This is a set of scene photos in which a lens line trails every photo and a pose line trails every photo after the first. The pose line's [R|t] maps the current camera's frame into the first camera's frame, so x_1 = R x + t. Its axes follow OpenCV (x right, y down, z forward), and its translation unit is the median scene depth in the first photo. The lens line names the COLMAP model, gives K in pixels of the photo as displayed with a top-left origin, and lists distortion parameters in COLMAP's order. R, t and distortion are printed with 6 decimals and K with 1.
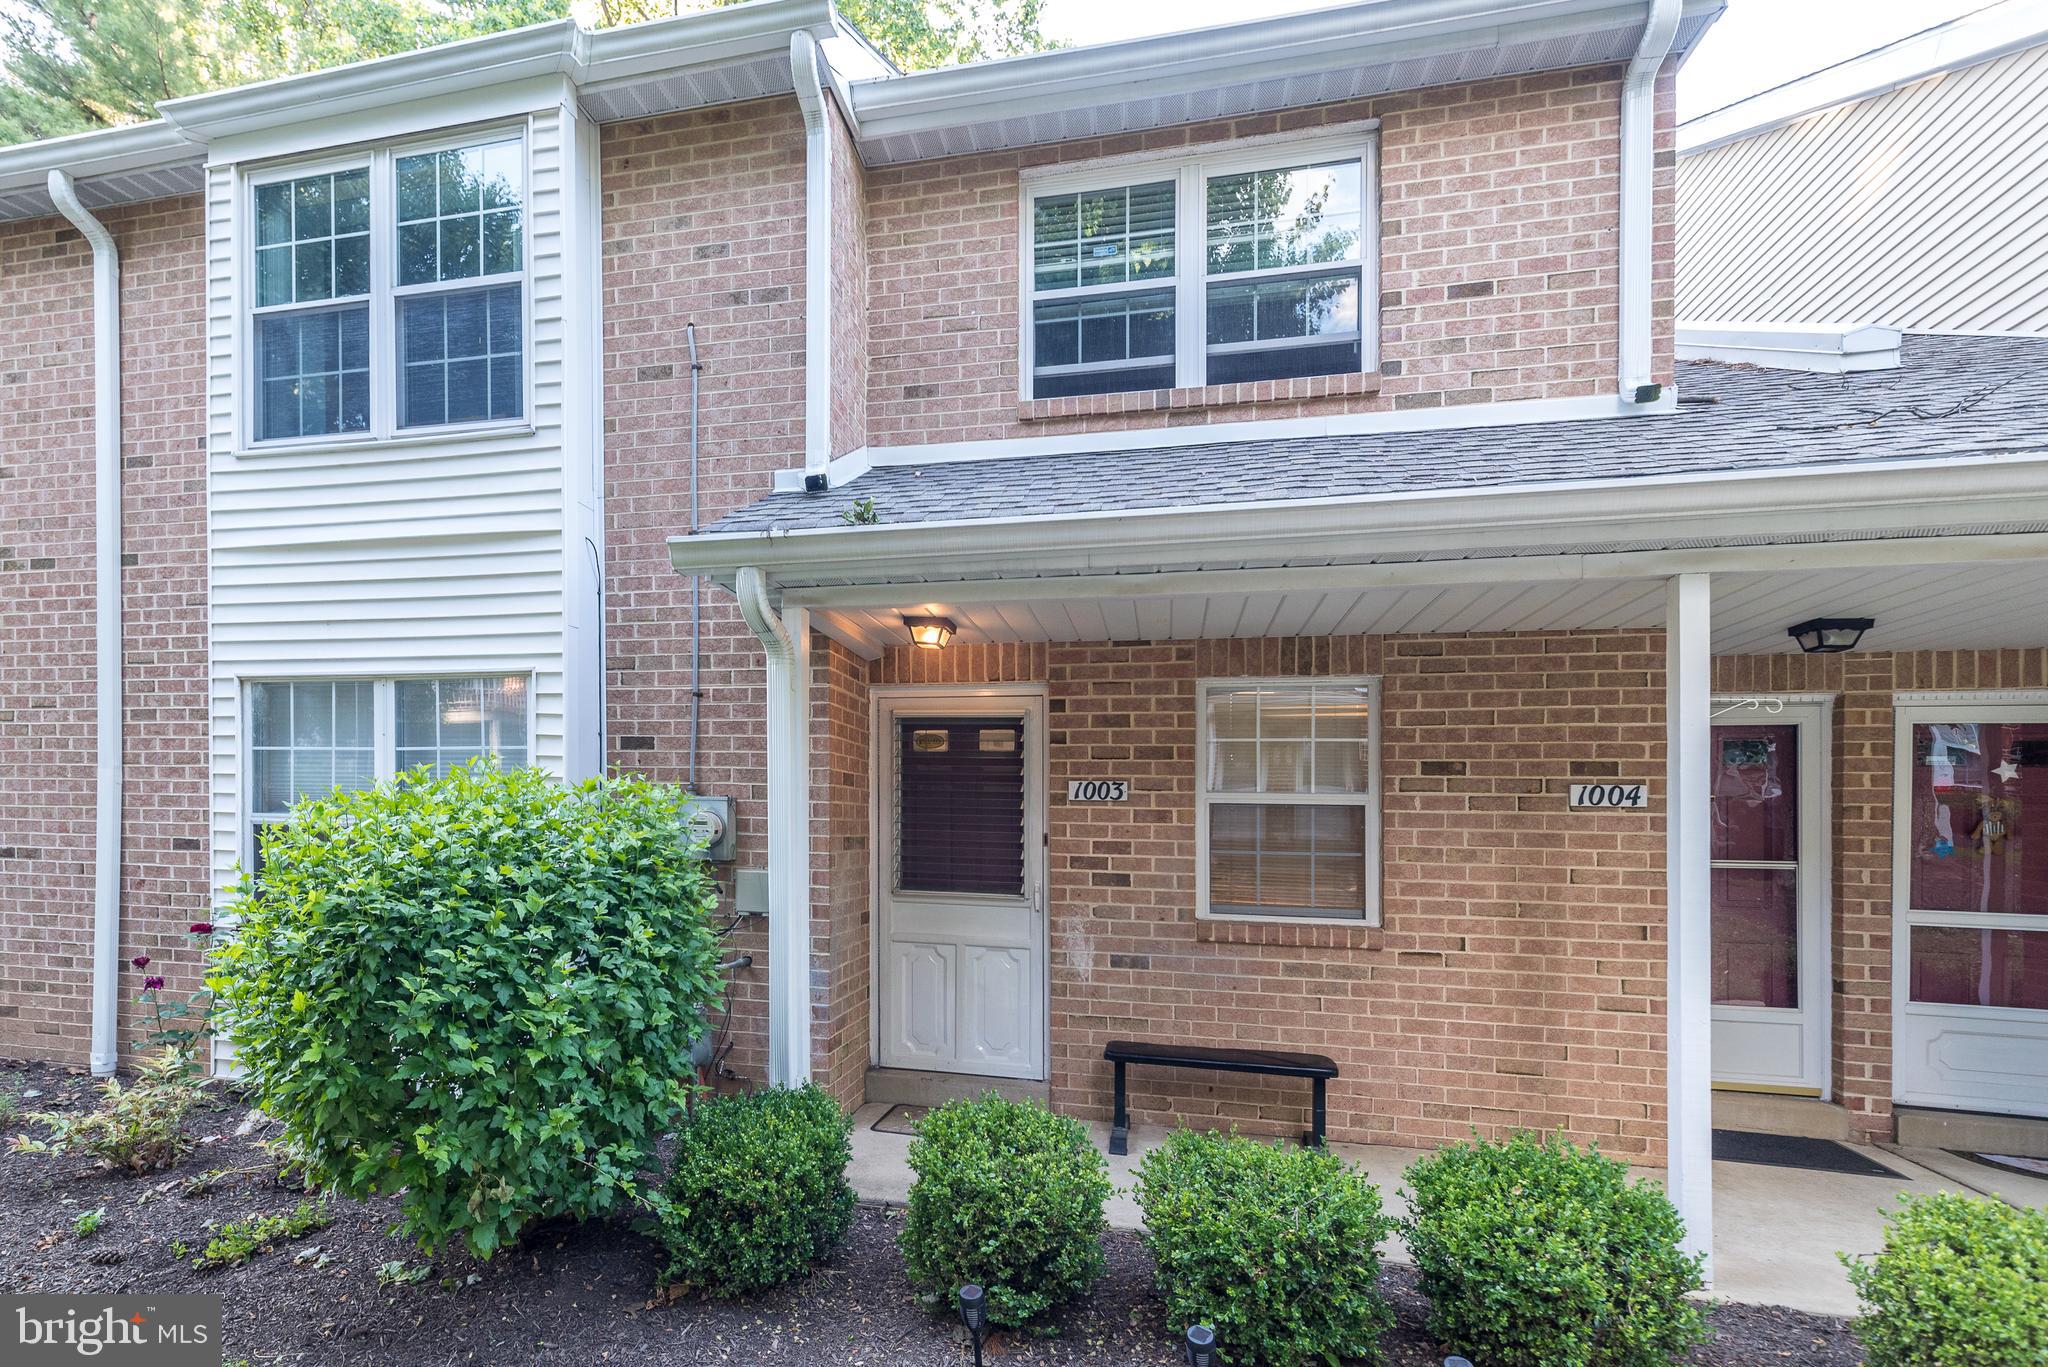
lens RADIAL K [[993.6, 0, 944.3], [0, 993.6, 822.2], [0, 0, 1]] dist [0.010935, 0.000894]
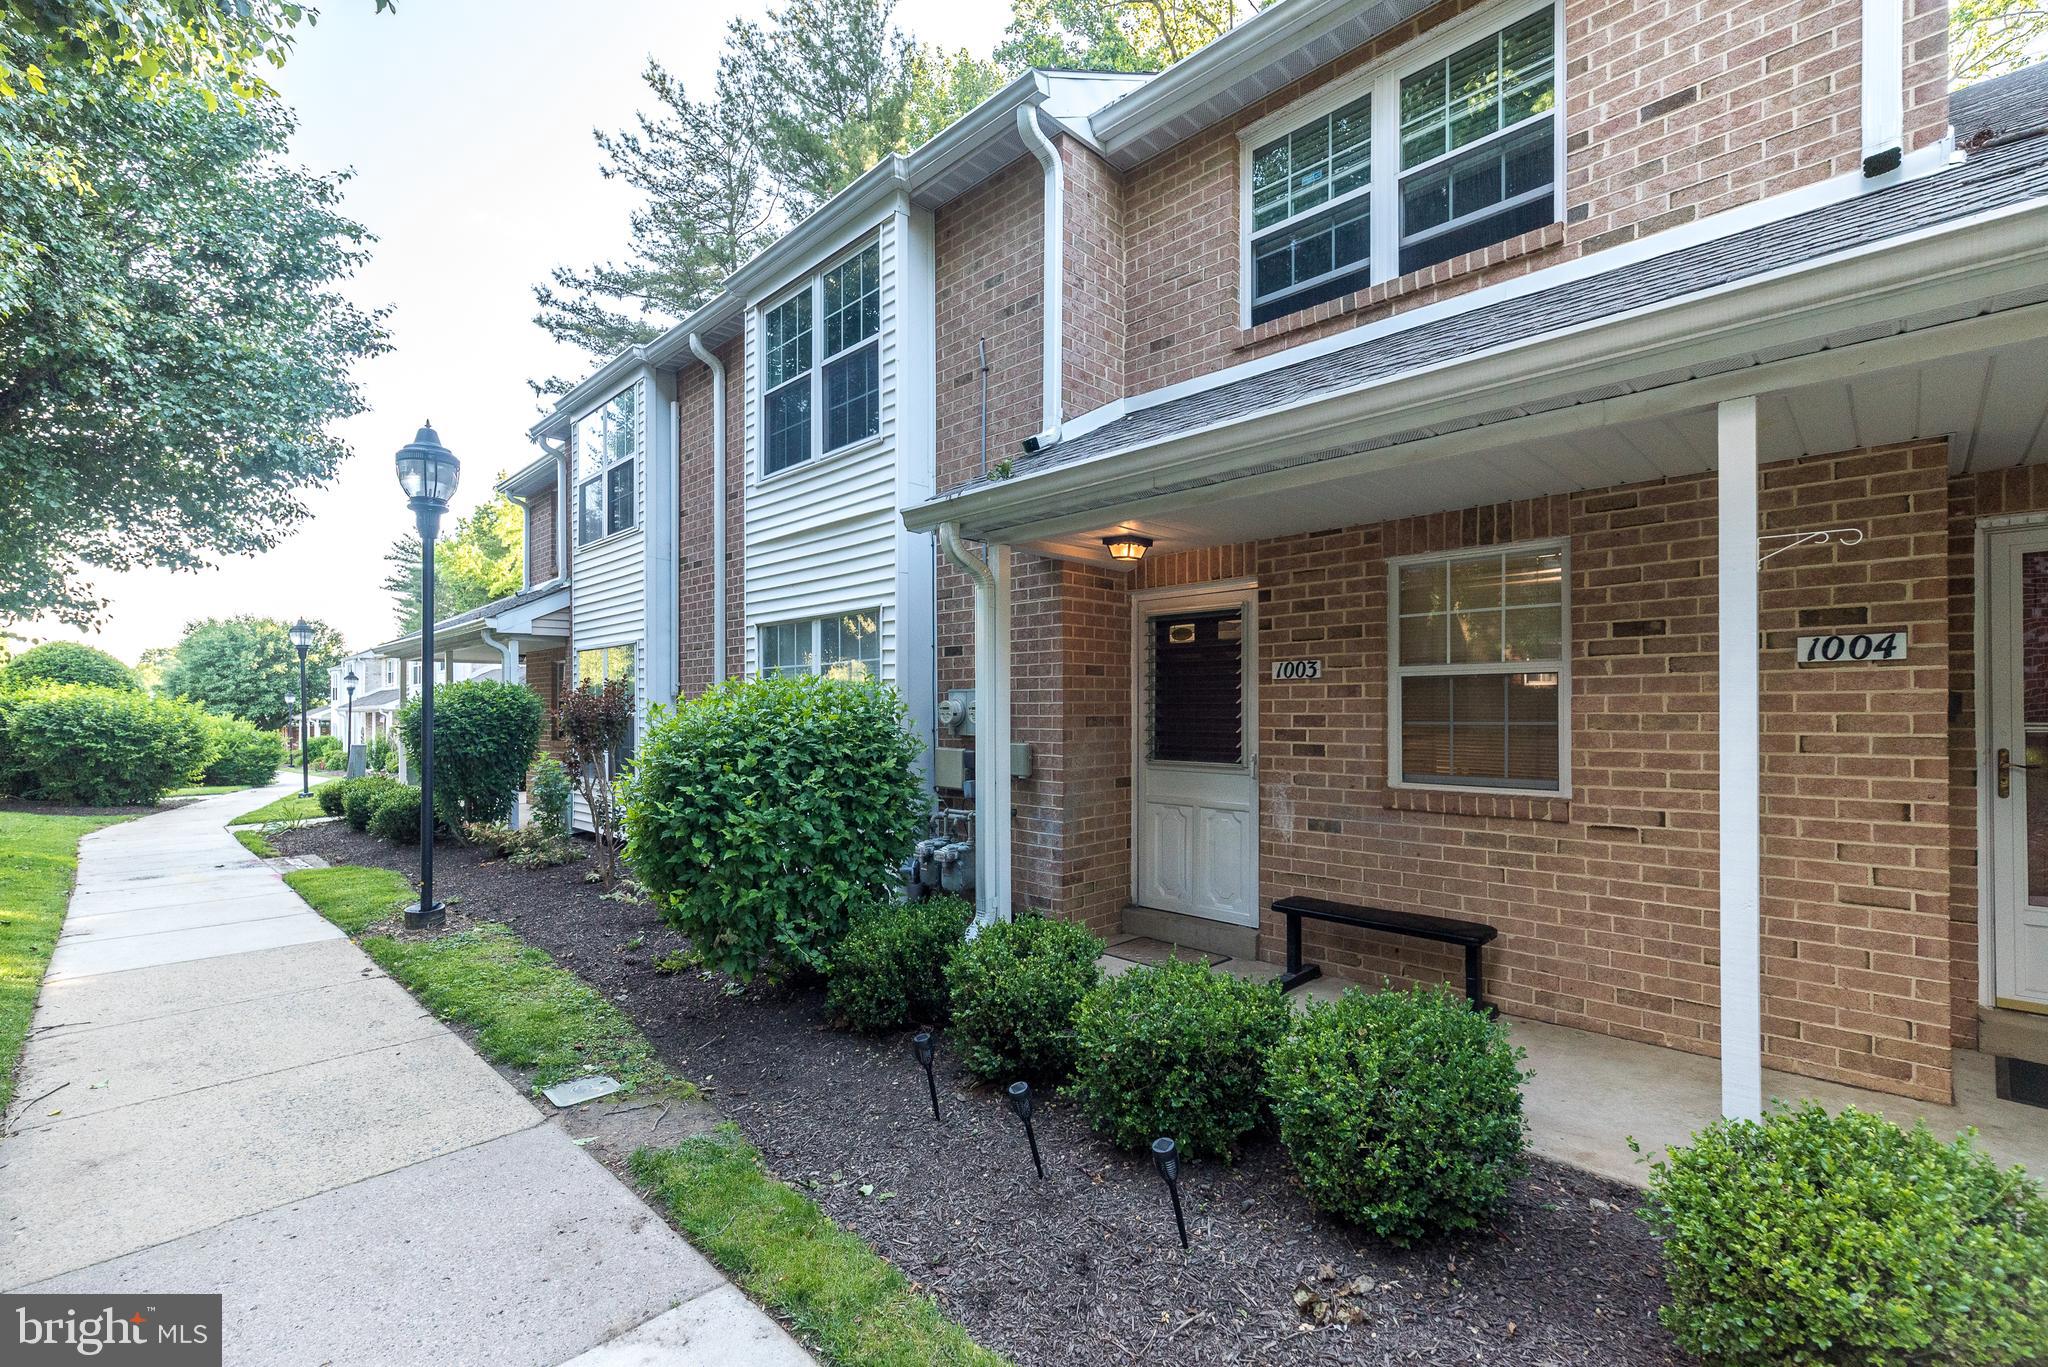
lens RADIAL K [[892.6, 0, 1027.0], [0, 892.6, 695.4], [0, 0, 1]] dist [0.013555, -0.000654]
pose [[0.859424, -0.033351, -0.510175, 0.412363], [0.025614, 0.999426, -0.022185, 0.011369], [0.510622, 0.005999, 0.859784, -0.007006]]
